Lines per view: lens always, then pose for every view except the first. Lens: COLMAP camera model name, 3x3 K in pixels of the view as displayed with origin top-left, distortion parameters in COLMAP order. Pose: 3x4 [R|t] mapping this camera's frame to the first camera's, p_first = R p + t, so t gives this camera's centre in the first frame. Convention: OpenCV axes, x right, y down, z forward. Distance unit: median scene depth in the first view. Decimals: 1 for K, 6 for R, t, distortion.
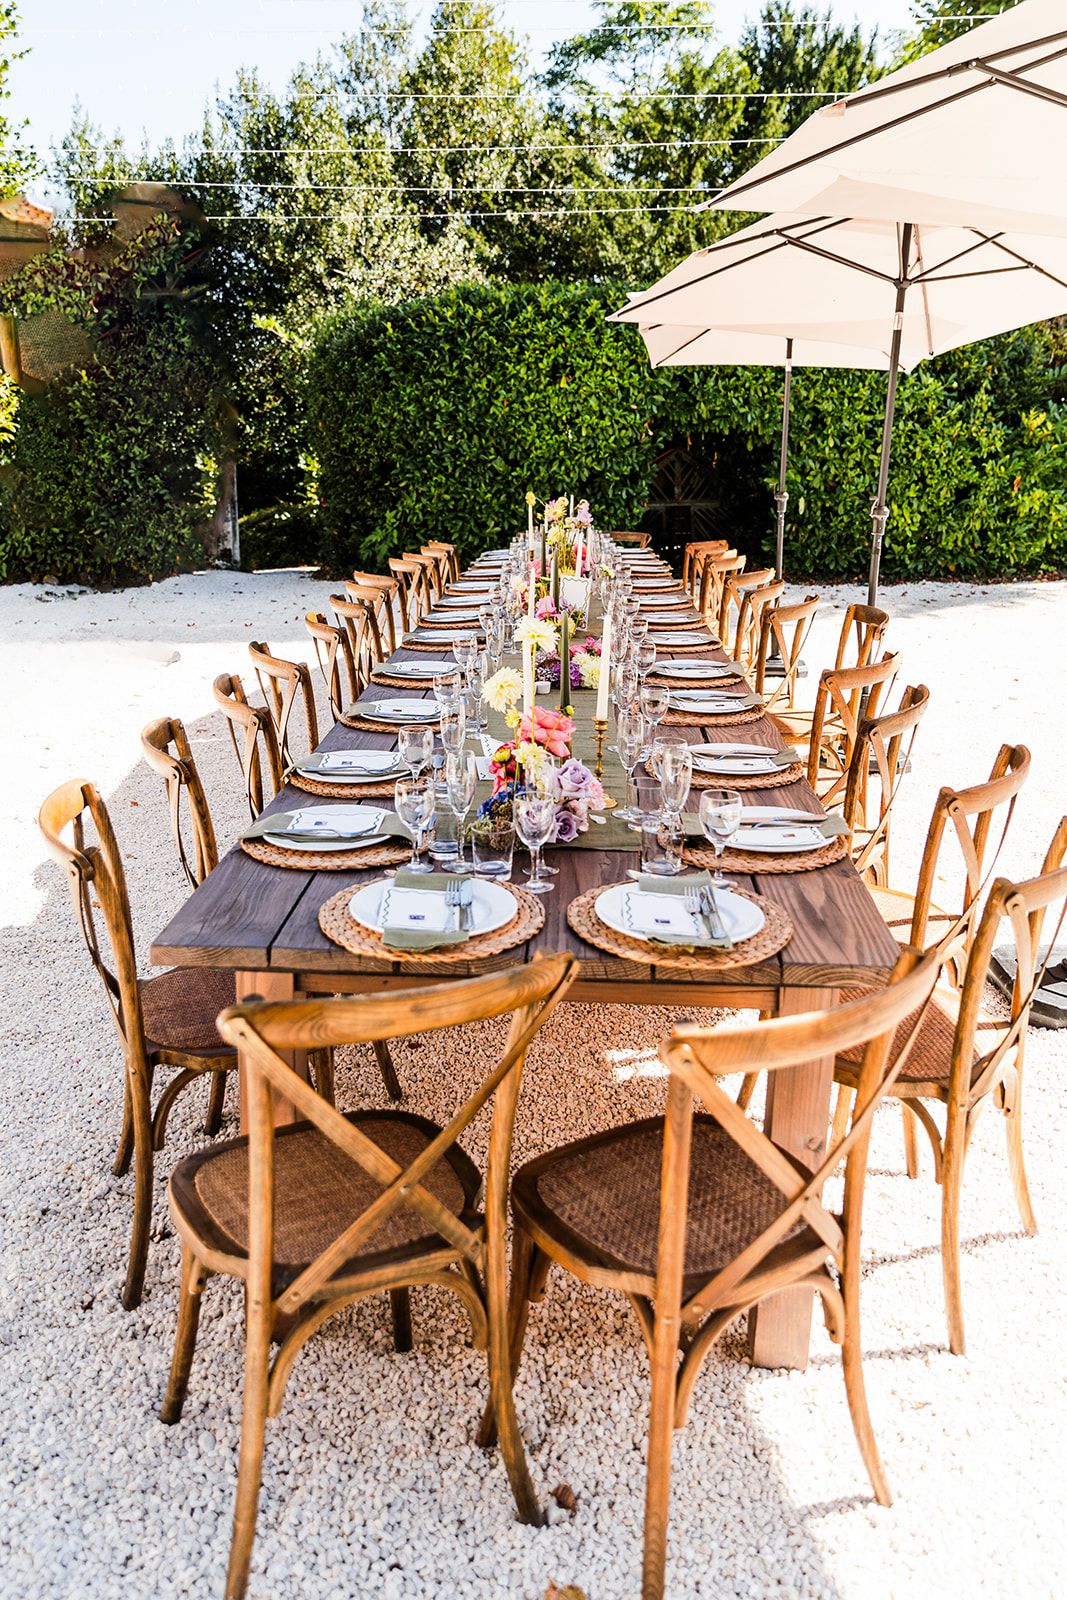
lens RADIAL K [[1193.8, 0, 622.3], [0, 1193.8, 800.0], [0, 0, 1]] dist [0.006808, 0.001038]
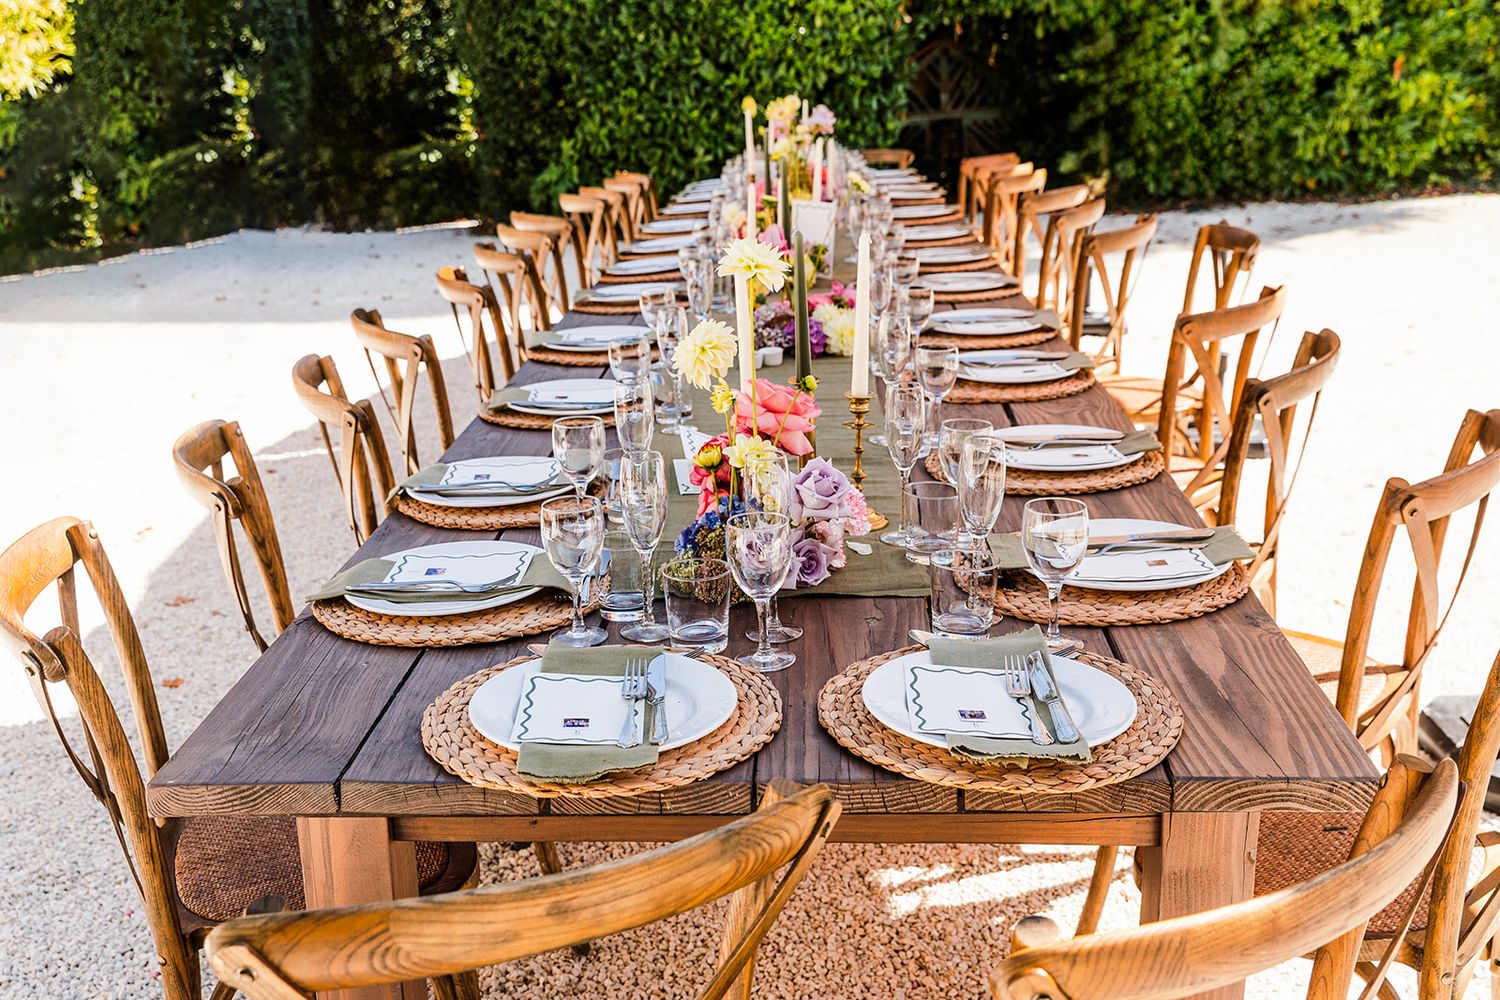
lens RADIAL K [[1503.8, 0, 710.7], [0, 1503.8, 500.2], [0, 0, 1]] dist [0.019925, 0.007618]
pose [[0.992867, -0.035206, -0.113912, -0.005505], [0.034585, 0.999374, -0.007428, -0.005701], [0.114102, 0.003435, 0.993463, 0.140881]]
